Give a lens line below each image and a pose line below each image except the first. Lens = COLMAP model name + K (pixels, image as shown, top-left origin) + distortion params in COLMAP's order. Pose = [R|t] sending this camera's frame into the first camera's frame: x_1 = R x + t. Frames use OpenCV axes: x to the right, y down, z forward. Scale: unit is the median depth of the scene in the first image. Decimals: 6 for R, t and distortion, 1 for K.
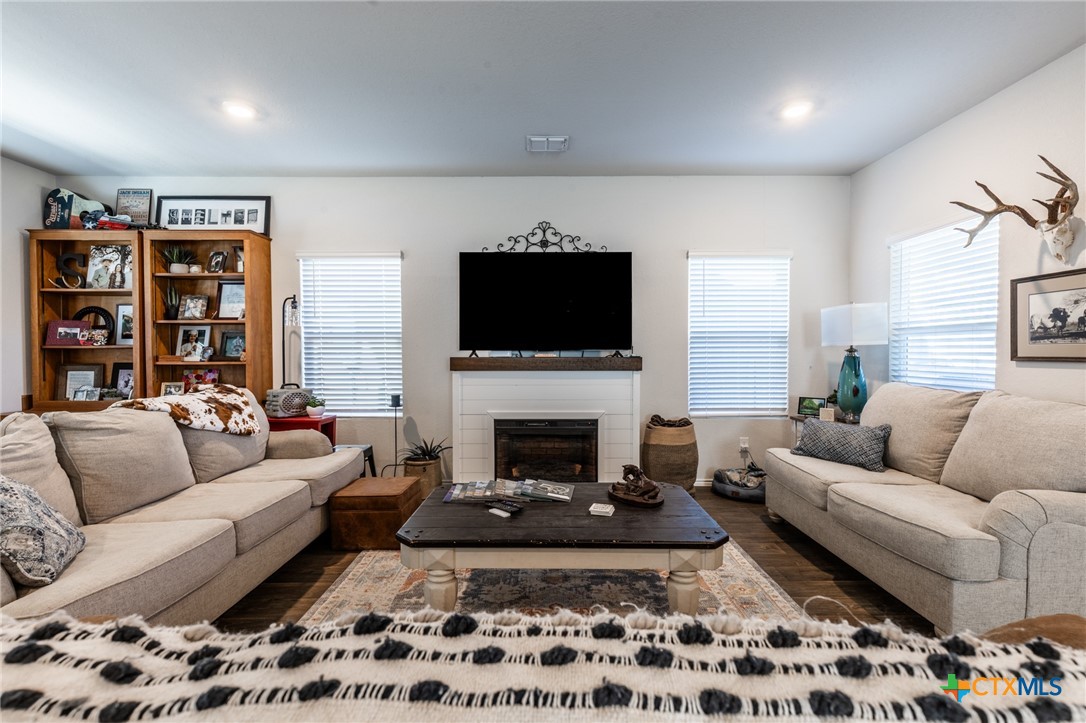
lens RADIAL K [[488.0, 0, 541.9], [0, 488.0, 361.3], [0, 0, 1]] dist [0.009197, -0.002985]
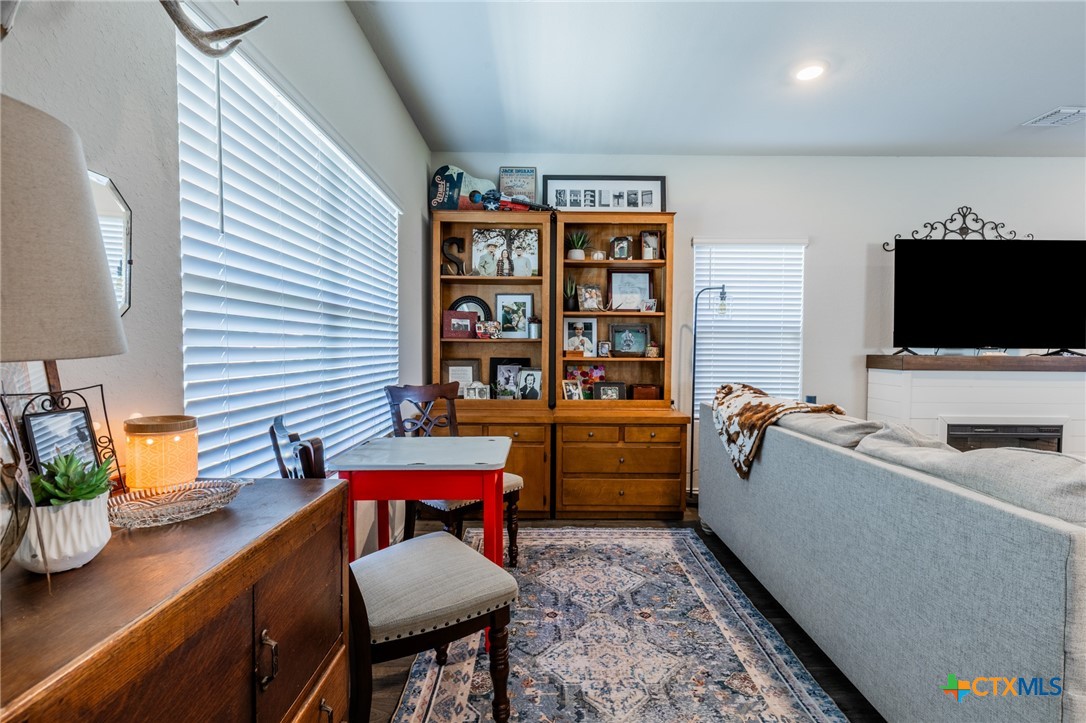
lens RADIAL K [[488.0, 0, 544.5], [0, 488.0, 359.9], [0, 0, 1]] dist [0.009197, -0.002985]
pose [[0.999932, 0.008418, 0.008010, -0.801237], [-0.008498, 0.999914, 0.009981, -0.002511], [-0.007925, -0.010048, 0.999918, 0.090167]]
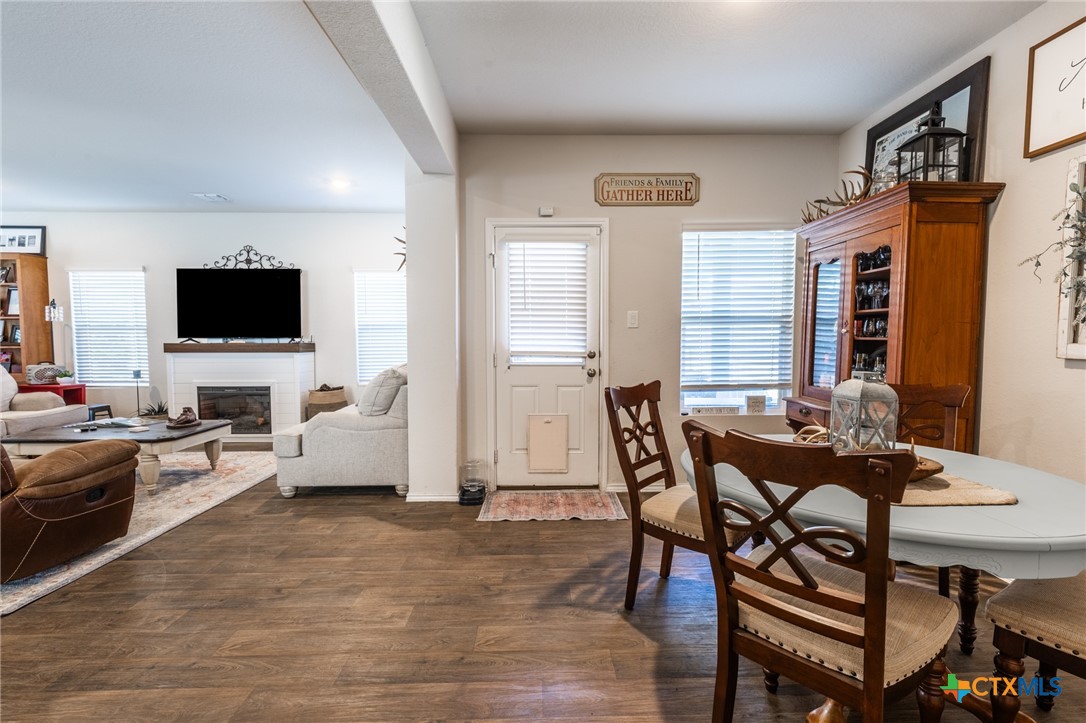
lens RADIAL K [[488.0, 0, 543.1], [0, 488.0, 362.0], [0, 0, 1]] dist [0.009197, -0.002985]
pose [[0.999836, -0.001367, 0.018078, 0.834148], [0.000838, 0.999571, 0.029267, 0.005172], [-0.018110, -0.029247, 0.999408, -0.422317]]
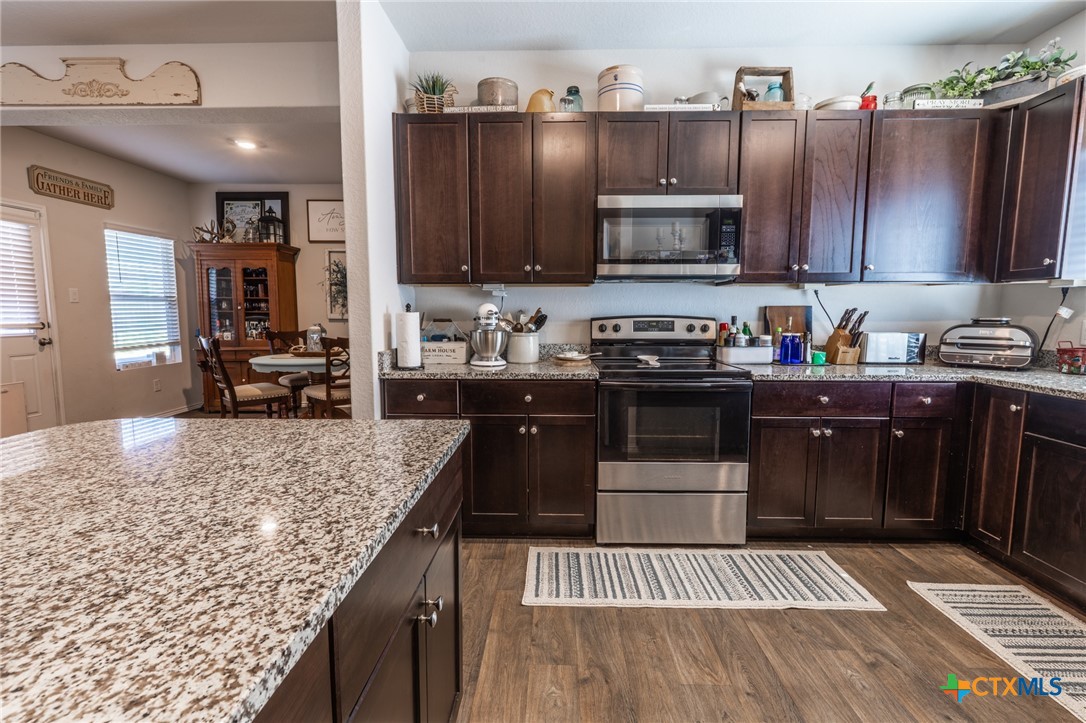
lens RADIAL K [[488.0, 0, 541.0], [0, 488.0, 362.0], [0, 0, 1]] dist [0.009197, -0.002985]
pose [[0.029672, -0.101951, 0.994347, -0.048890], [0.019782, 0.994650, 0.101392, 0.009856], [-0.999364, 0.016662, 0.031530, -0.589225]]
